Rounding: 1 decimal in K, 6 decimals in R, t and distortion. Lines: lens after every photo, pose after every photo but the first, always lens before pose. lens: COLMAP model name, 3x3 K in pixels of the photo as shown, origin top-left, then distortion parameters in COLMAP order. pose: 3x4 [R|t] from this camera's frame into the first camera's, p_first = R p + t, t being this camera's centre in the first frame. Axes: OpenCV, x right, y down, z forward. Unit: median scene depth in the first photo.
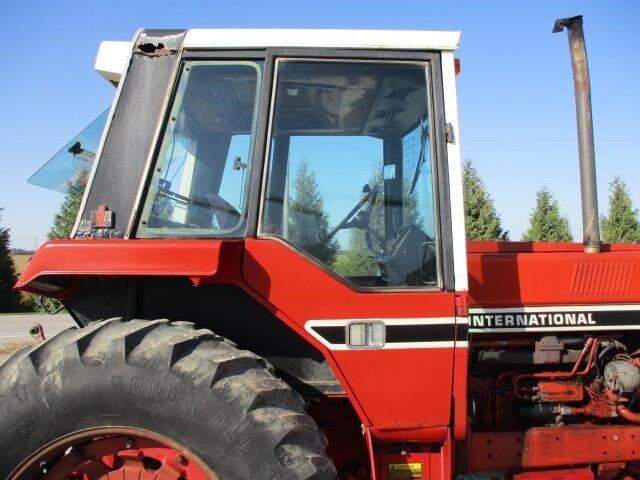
lens RADIAL K [[532.2, 0, 324.5], [0, 532.2, 231.9], [0, 0, 1]] dist [-0.046316, 0.022102]
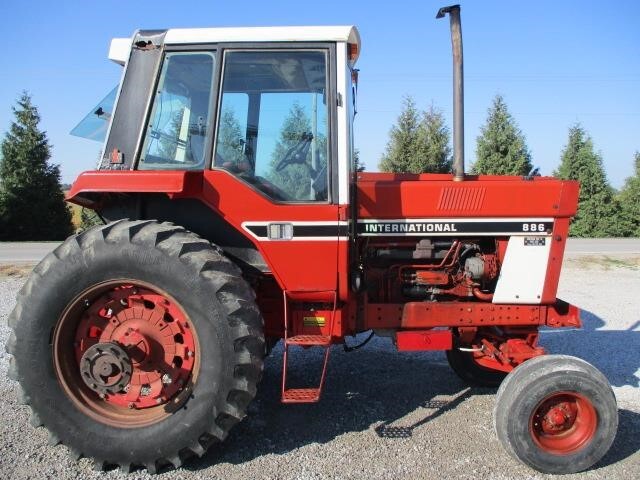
lens RADIAL K [[532.2, 0, 326.5], [0, 532.2, 233.7], [0, 0, 1]] dist [-0.046316, 0.022102]
pose [[0.997221, 0.010367, -0.073780, 0.295975], [-0.001255, 0.992468, 0.122497, 0.006099], [0.074494, -0.122064, 0.989723, -0.497703]]
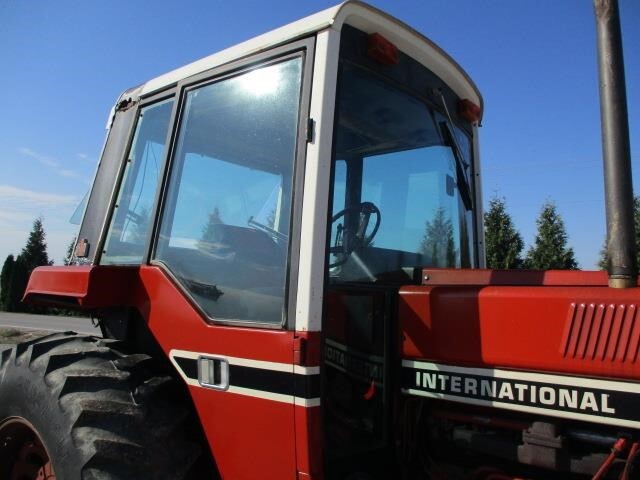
lens RADIAL K [[532.2, 0, 325.3], [0, 532.2, 229.7], [0, 0, 1]] dist [-0.046316, 0.022102]
pose [[0.756942, -0.051078, -0.651483, 0.720248], [0.002209, 0.997135, -0.075612, 0.021172], [0.653479, 0.055795, 0.754886, 0.395220]]
